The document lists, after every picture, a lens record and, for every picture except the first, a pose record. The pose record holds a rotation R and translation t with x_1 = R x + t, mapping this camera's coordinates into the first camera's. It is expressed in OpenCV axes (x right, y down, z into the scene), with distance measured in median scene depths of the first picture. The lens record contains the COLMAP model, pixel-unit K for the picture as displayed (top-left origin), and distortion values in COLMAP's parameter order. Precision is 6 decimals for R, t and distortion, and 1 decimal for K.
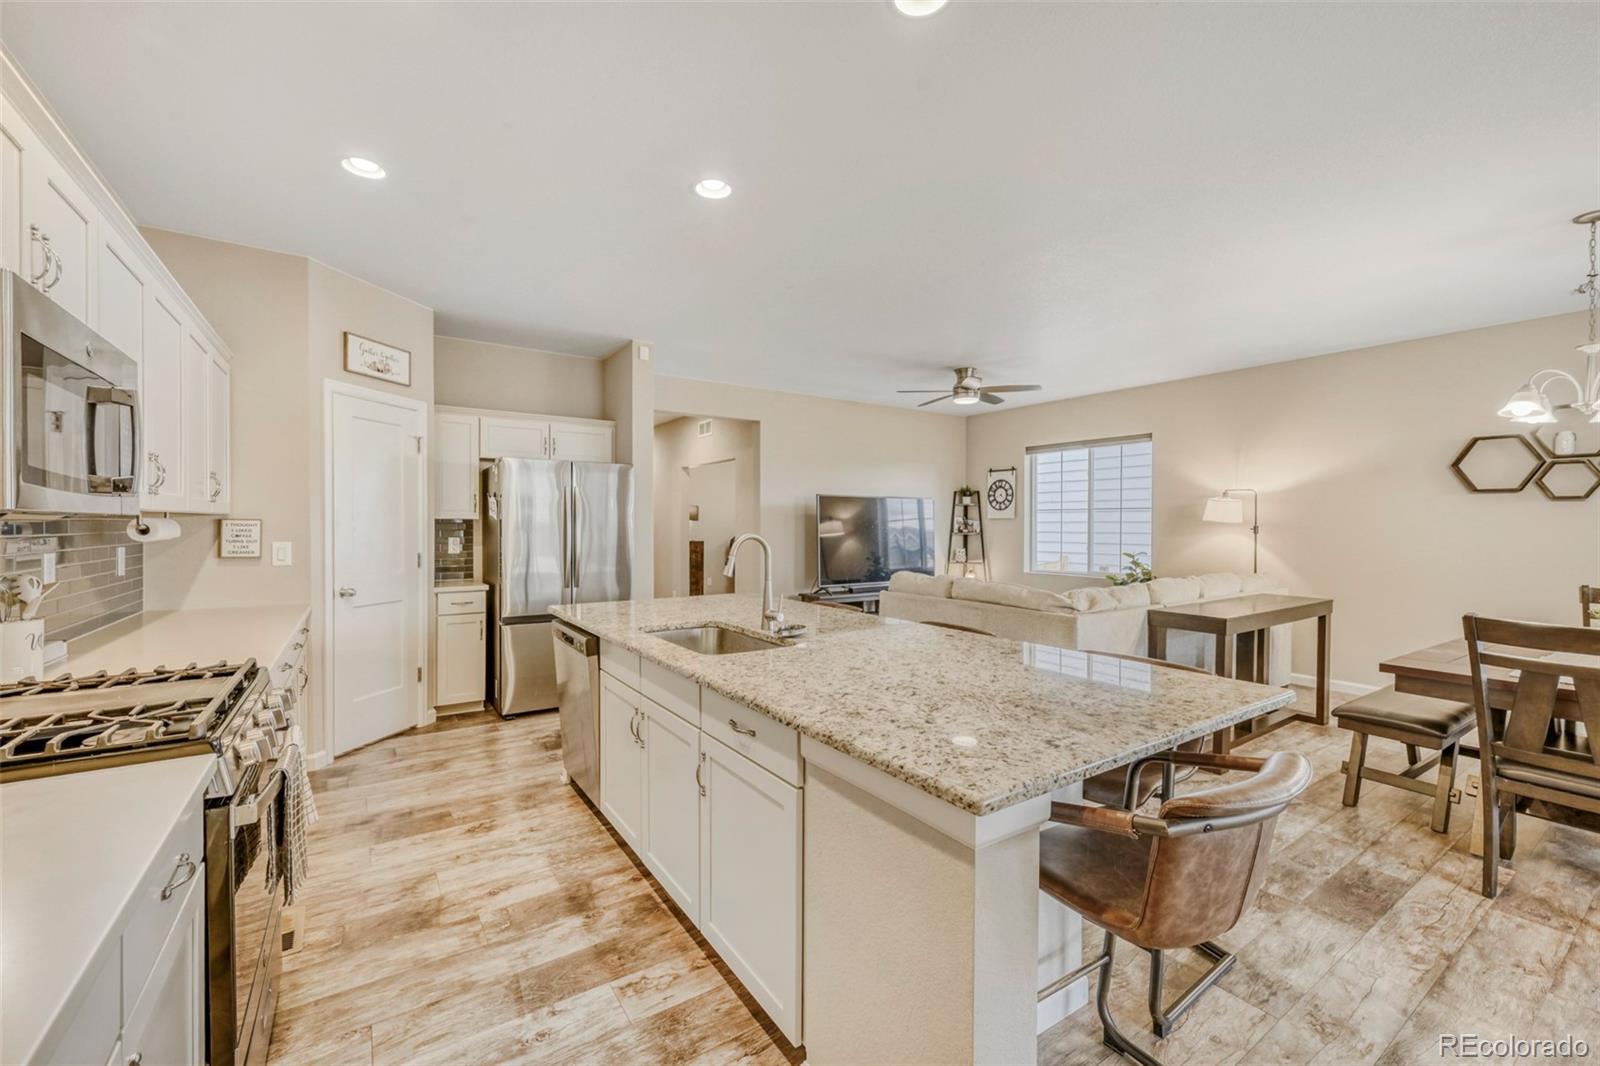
lens RADIAL K [[649.3, 0, 797.2], [0, 649.3, 525.0], [0, 0, 1]] dist [0.000793, -0.001084]
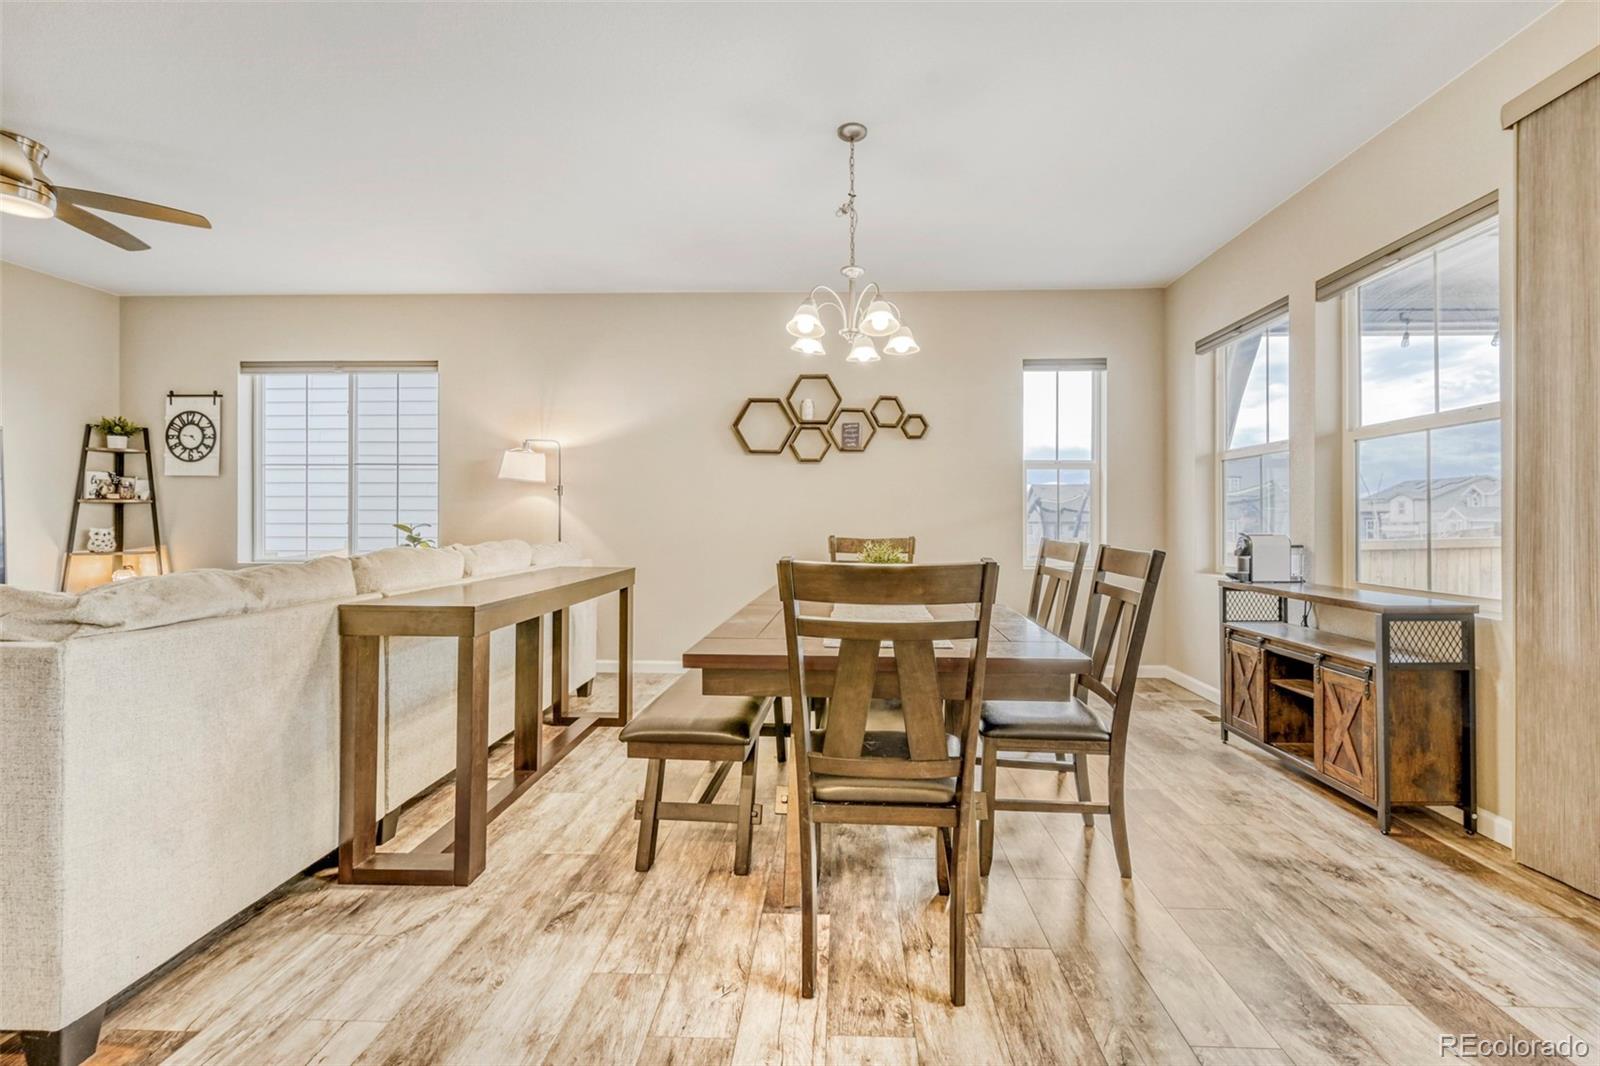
lens RADIAL K [[649.3, 0, 822.0], [0, 649.3, 521.6], [0, 0, 1]] dist [0.000793, -0.001084]
pose [[0.581117, -0.004877, 0.813806, 0.283040], [0.001277, 0.999986, 0.005081, 0.050741], [-0.813819, -0.001914, 0.581115, 0.316118]]
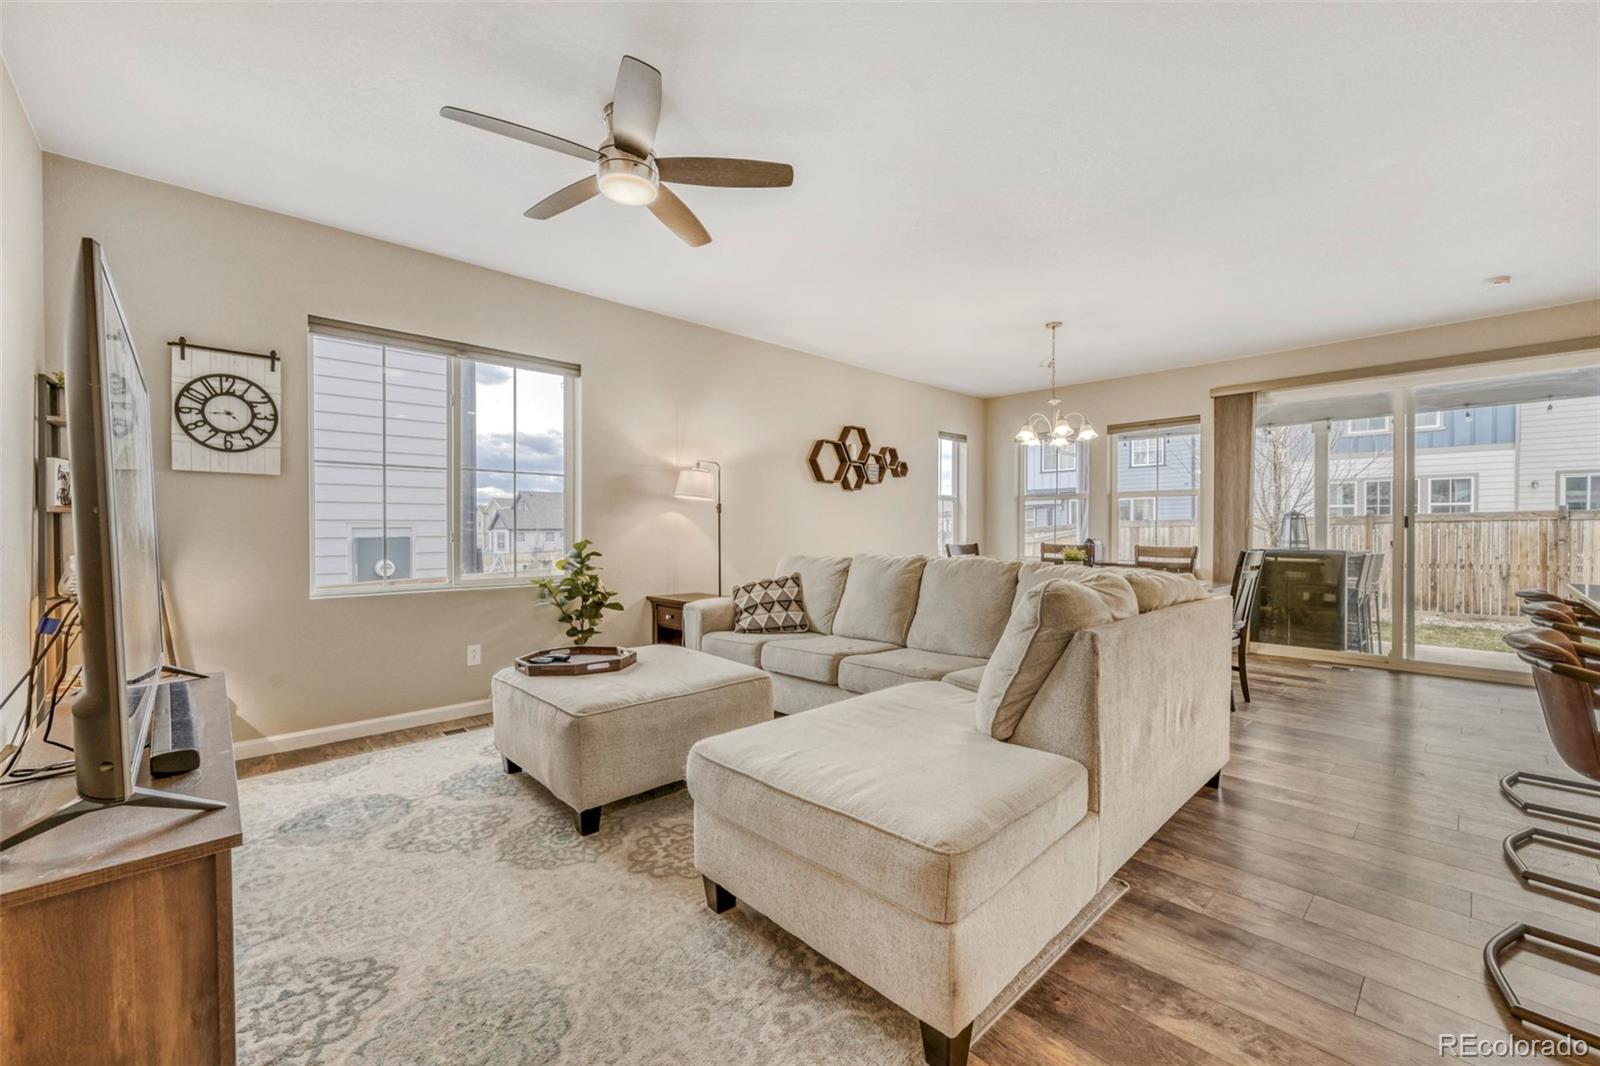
lens RADIAL K [[649.3, 0, 806.7], [0, 649.3, 525.5], [0, 0, 1]] dist [0.000793, -0.001084]
pose [[-0.169976, -0.001456, 0.985447, -0.233223], [-0.002660, 0.999996, 0.001019, 0.035592], [-0.985445, -0.002448, -0.169979, 1.237608]]
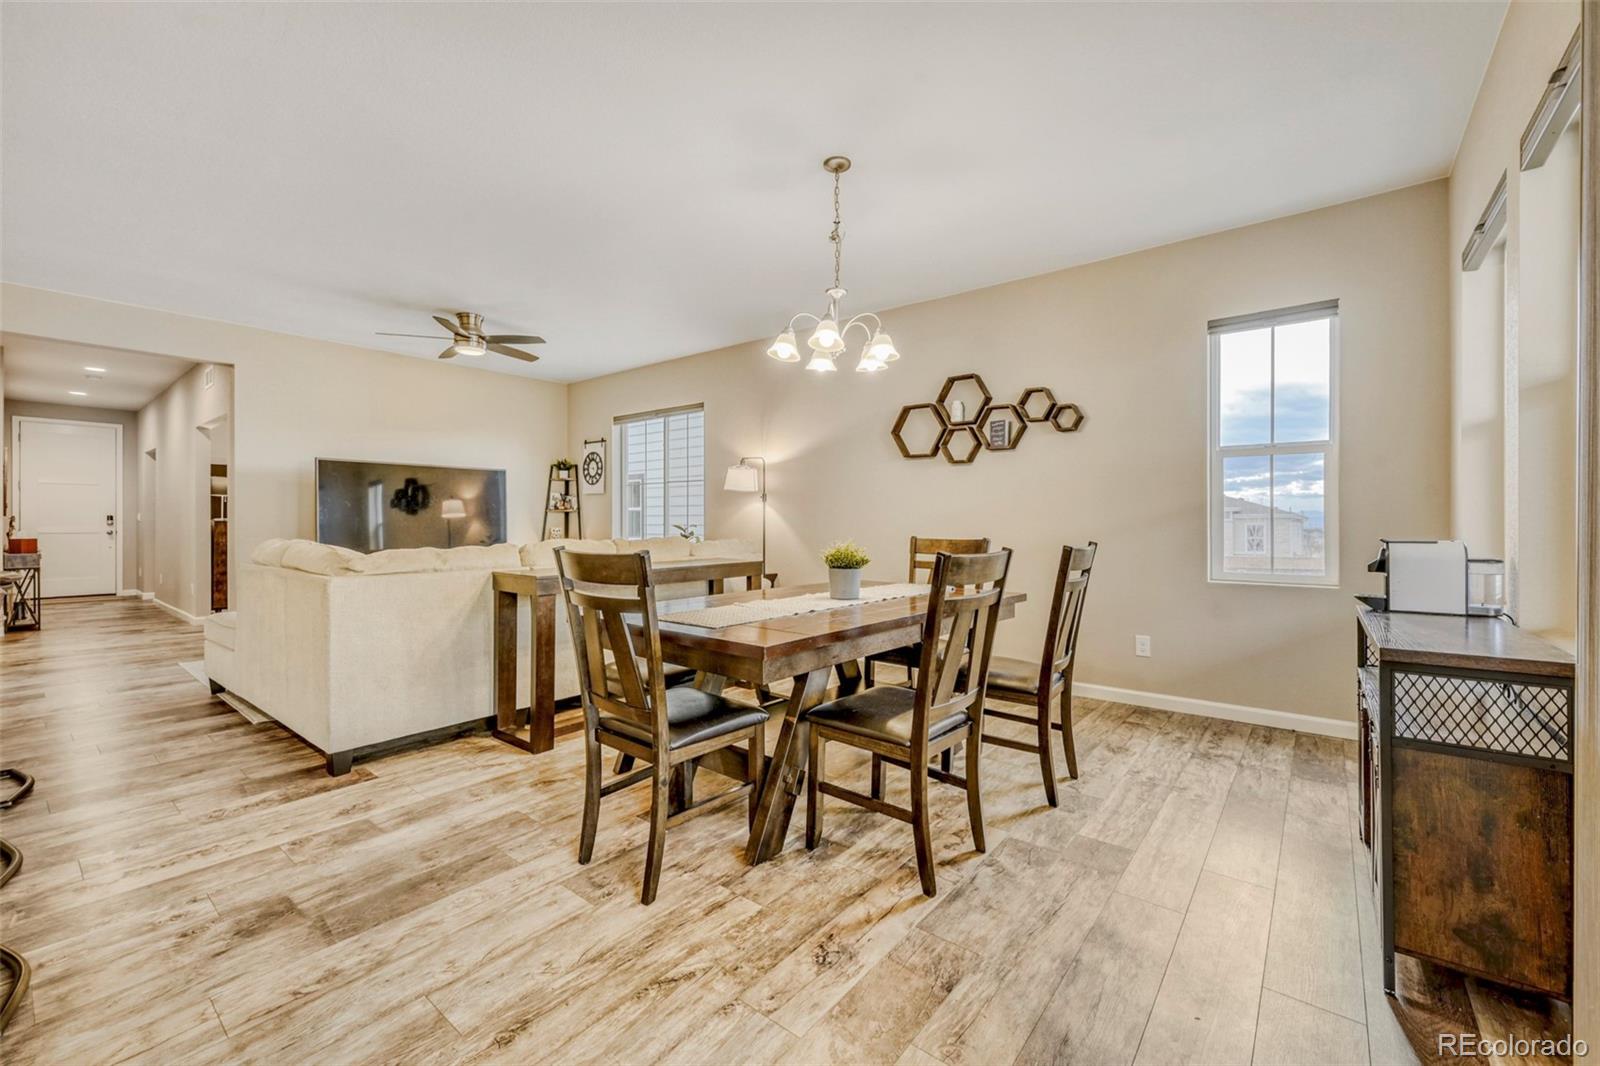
lens RADIAL K [[649.3, 0, 807.0], [0, 649.3, 525.8], [0, 0, 1]] dist [0.000793, -0.001084]
pose [[0.952531, -0.006305, 0.304375, 0.552943], [0.004249, 0.999963, 0.007416, 0.052024], [-0.304411, -0.005770, 0.952523, 0.034080]]
